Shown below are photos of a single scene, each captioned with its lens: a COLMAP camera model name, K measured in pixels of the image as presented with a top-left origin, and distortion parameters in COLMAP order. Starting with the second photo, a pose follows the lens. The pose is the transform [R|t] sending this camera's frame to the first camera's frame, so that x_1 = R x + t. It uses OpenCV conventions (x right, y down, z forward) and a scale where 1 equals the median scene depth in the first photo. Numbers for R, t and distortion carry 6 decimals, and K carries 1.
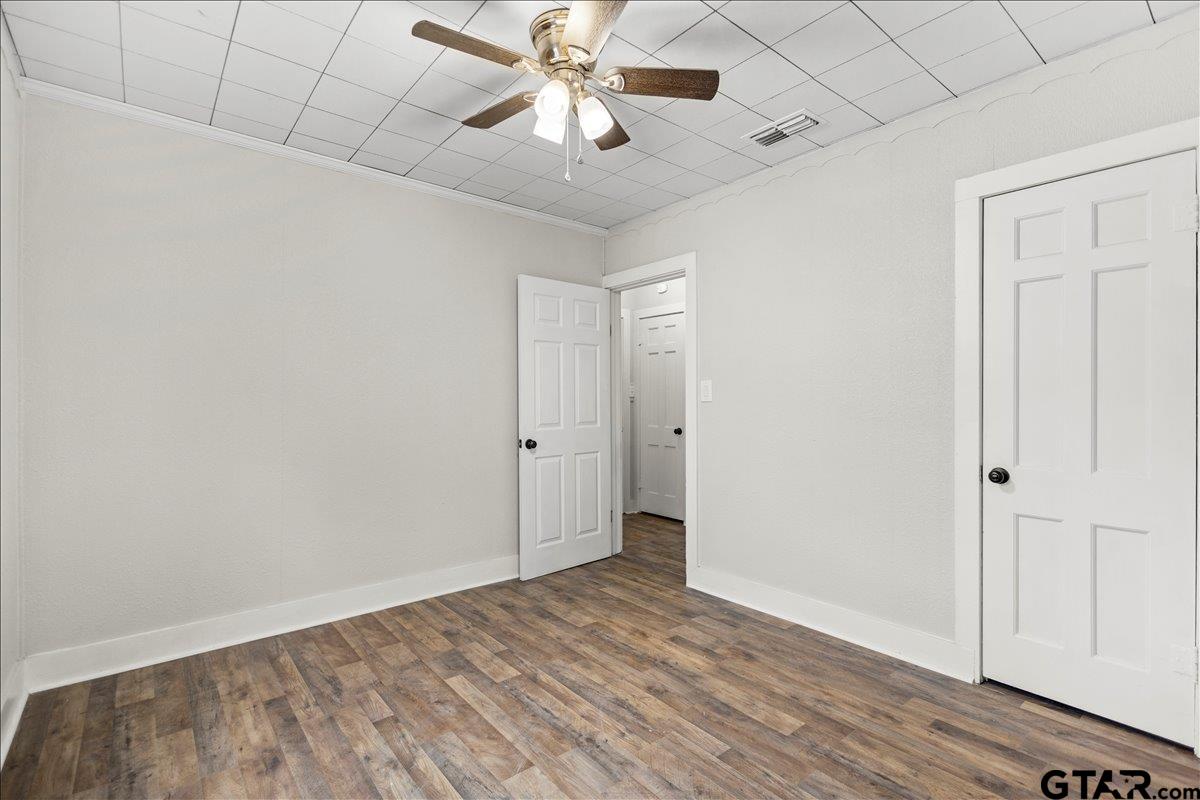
lens RADIAL K [[556.8, 0, 600.0], [0, 556.8, 400.0], [0, 0, 1]] dist [0.008327, -0.000524]
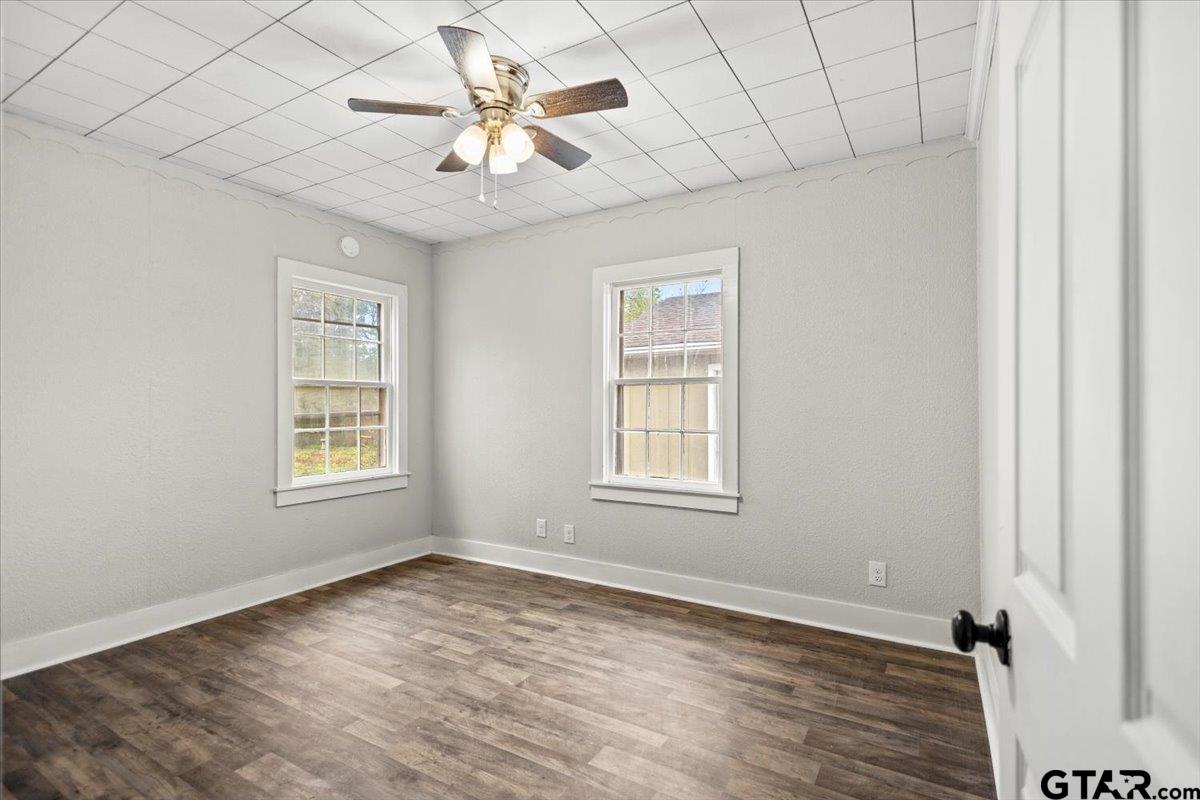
lens RADIAL K [[564.9, 0, 600.0], [0, 564.9, 400.0], [0, 0, 1]] dist [0.009659, 0.000002]
pose [[-0.942067, -0.000007, -0.335426, 0.112026], [0.004132, 0.999924, -0.011626, 0.001975], [0.335401, -0.012339, -0.941995, 1.872315]]
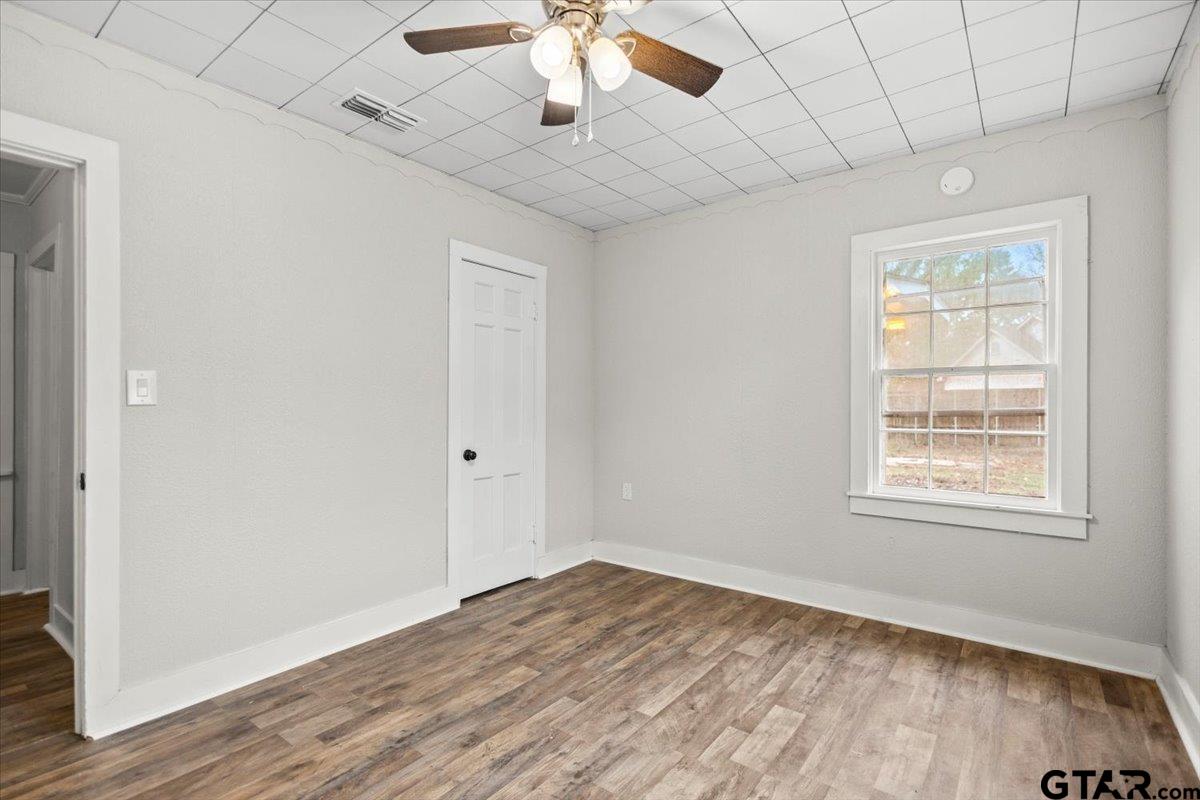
lens RADIAL K [[556.8, 0, 600.0], [0, 556.8, 400.0], [0, 0, 1]] dist [0.008327, -0.000524]
pose [[-0.225498, 0.008551, 0.974206, -0.795715], [0.001525, 0.999963, -0.008424, 0.004407], [-0.974242, -0.000414, -0.225503, 1.013414]]
